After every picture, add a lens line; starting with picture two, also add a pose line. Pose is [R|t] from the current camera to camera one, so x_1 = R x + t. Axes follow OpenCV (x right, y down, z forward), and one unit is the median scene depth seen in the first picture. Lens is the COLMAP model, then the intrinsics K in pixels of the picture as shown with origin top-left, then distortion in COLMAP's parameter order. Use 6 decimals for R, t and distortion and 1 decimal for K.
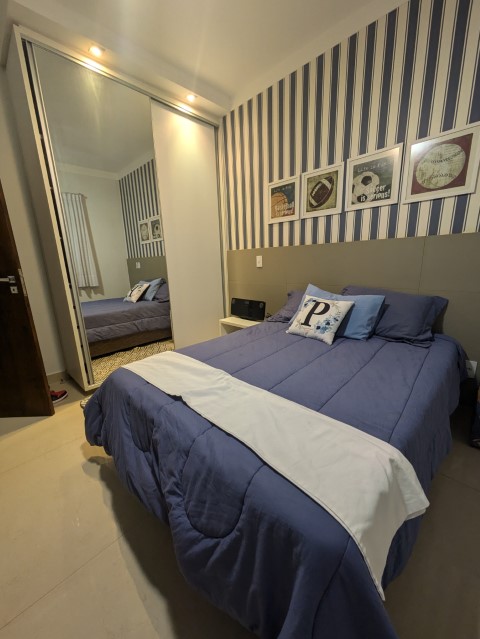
lens RADIAL K [[254.3, 0, 242.1], [0, 254.3, 321.4], [0, 0, 1]] dist [0.001490, 0.001094]
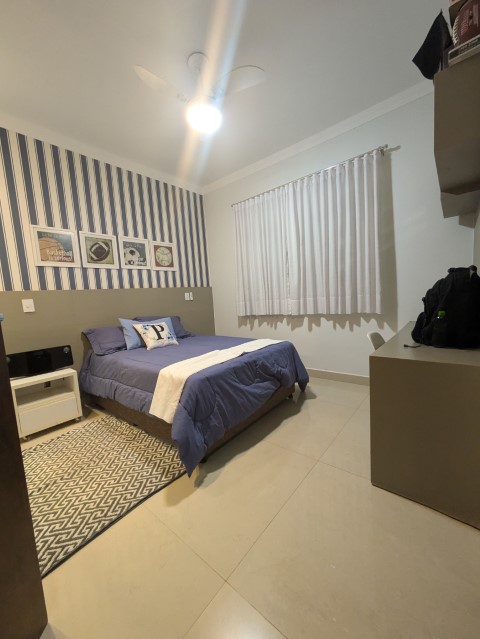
lens RADIAL K [[254.3, 0, 242.1], [0, 254.3, 321.4], [0, 0, 1]] dist [0.001490, 0.001094]
pose [[-0.062108, -0.063834, 0.996026, -1.114131], [0.300079, 0.950584, 0.079633, -0.053356], [-0.951890, 0.303833, -0.039883, 0.497249]]
